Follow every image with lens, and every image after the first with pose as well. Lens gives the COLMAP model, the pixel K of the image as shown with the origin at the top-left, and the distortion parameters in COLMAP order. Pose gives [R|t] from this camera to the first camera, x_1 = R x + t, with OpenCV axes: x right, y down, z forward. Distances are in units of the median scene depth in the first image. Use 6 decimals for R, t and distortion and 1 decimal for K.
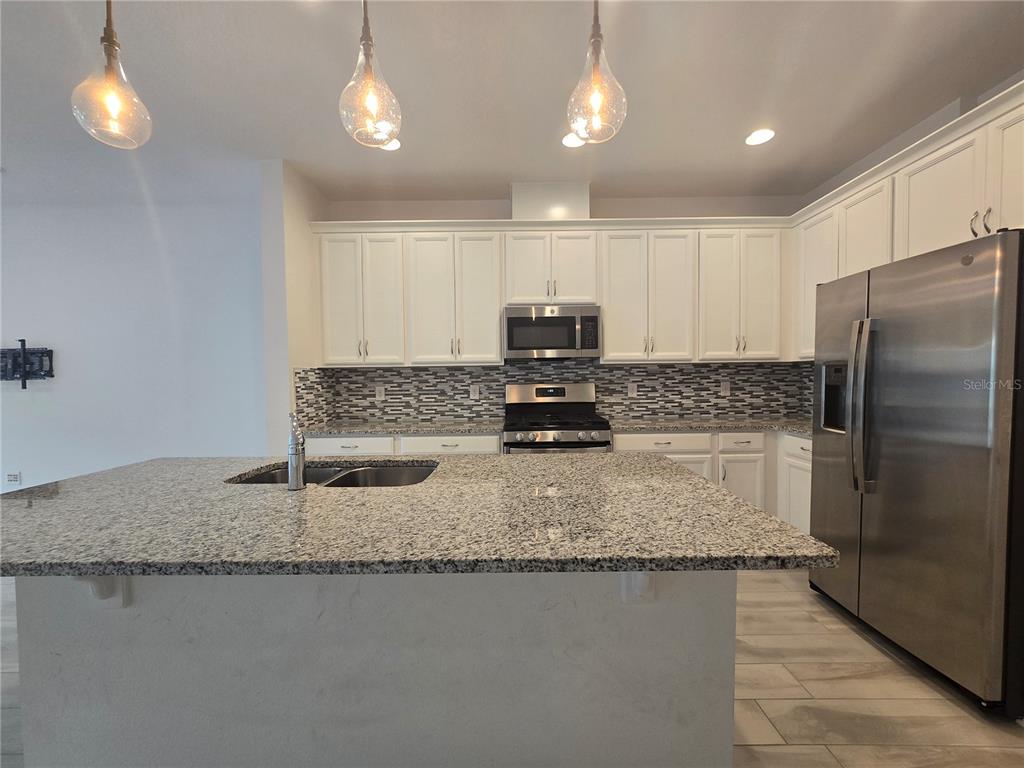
lens RADIAL K [[417.9, 0, 513.5], [0, 417.9, 388.1], [0, 0, 1]] dist [0.000560, -0.000083]
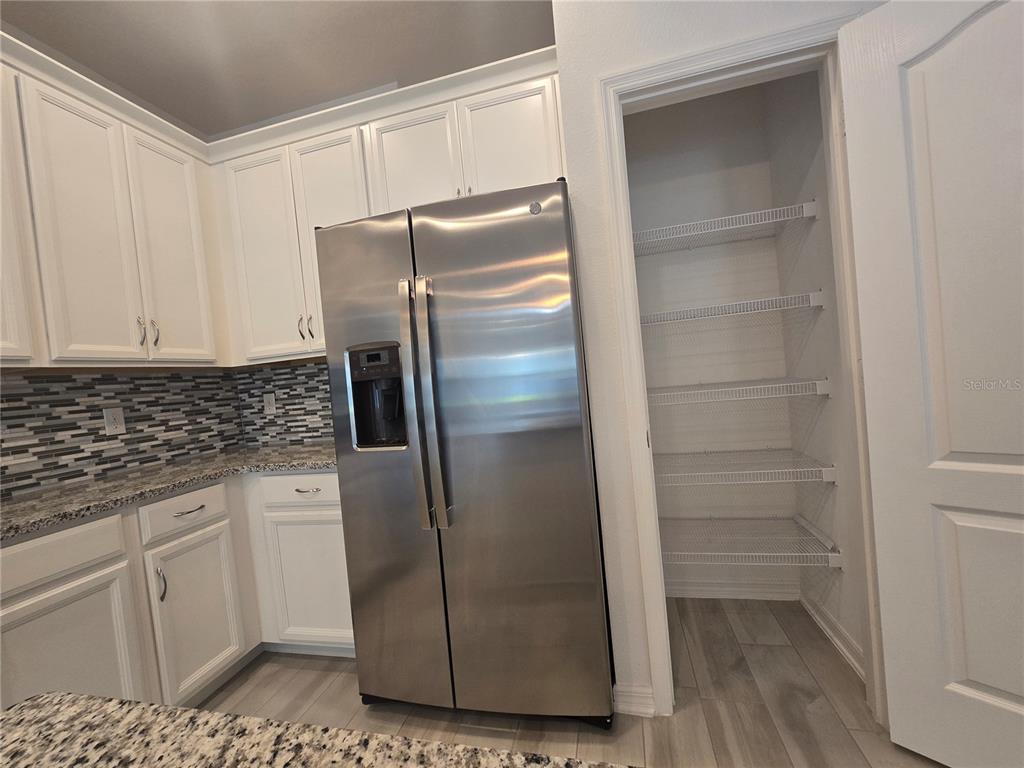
lens RADIAL K [[417.9, 0, 513.5], [0, 417.9, 388.1], [0, 0, 1]] dist [0.000560, -0.000083]
pose [[0.229366, -0.035994, 0.972674, 0.110038], [0.120636, 0.992662, 0.008286, 0.016844], [-0.965835, 0.115439, 0.232025, 0.385944]]
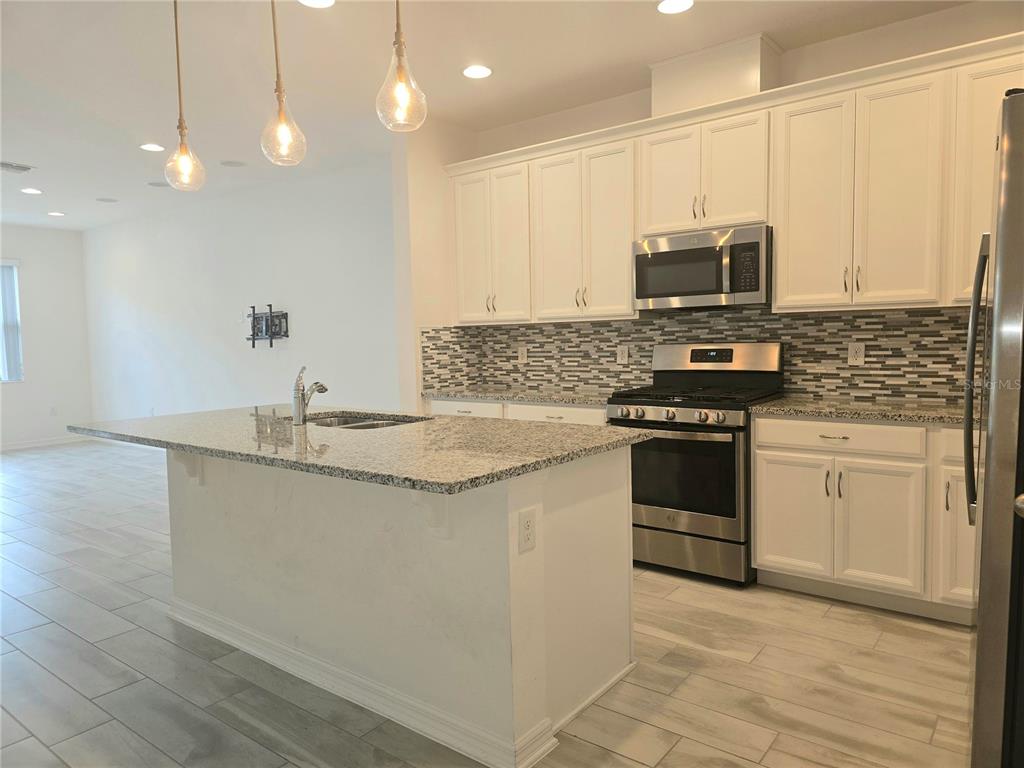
lens RADIAL K [[682.0, 0, 509.1], [0, 682.0, 383.1], [0, 0, 1]] dist [0.050915, -0.005018]
pose [[0.791646, 0.036334, -0.609898, 0.501431], [-0.007742, 0.998747, 0.049450, 0.001292], [0.610931, -0.034425, 0.790935, -0.107329]]
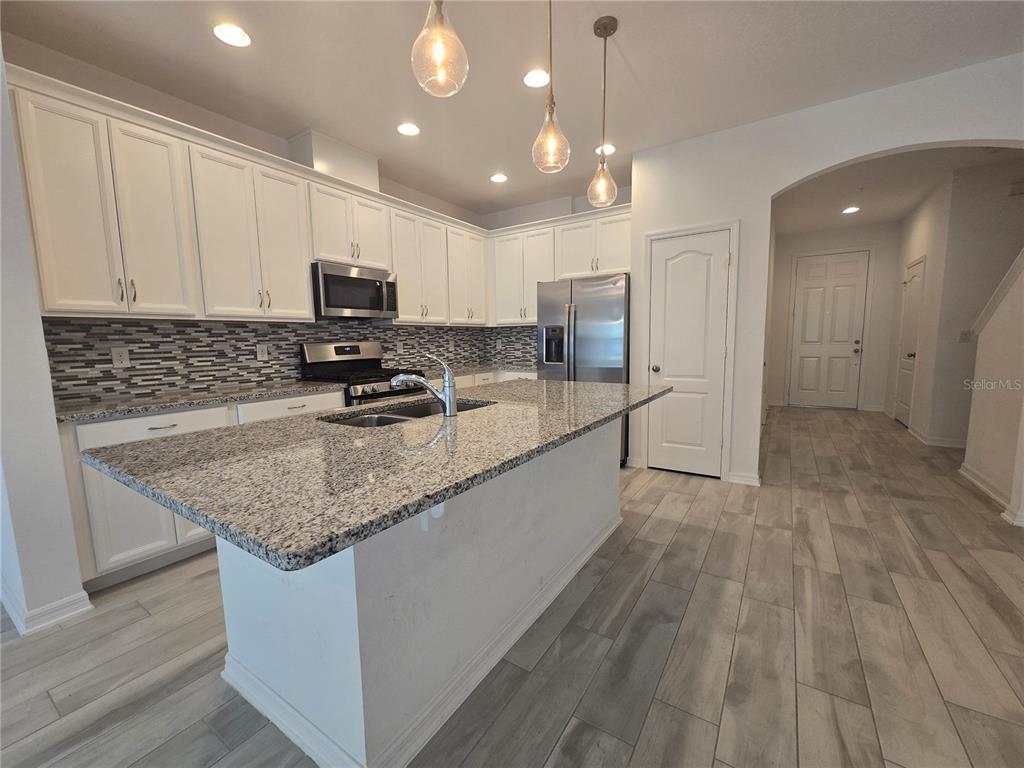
lens RADIAL K [[417.9, 0, 513.5], [0, 417.9, 388.1], [0, 0, 1]] dist [0.000560, -0.000083]
pose [[0.546316, -0.094976, 0.832177, -0.546036], [0.030134, 0.995136, 0.093791, 0.017669], [-0.837037, -0.026163, 0.546520, 0.071579]]
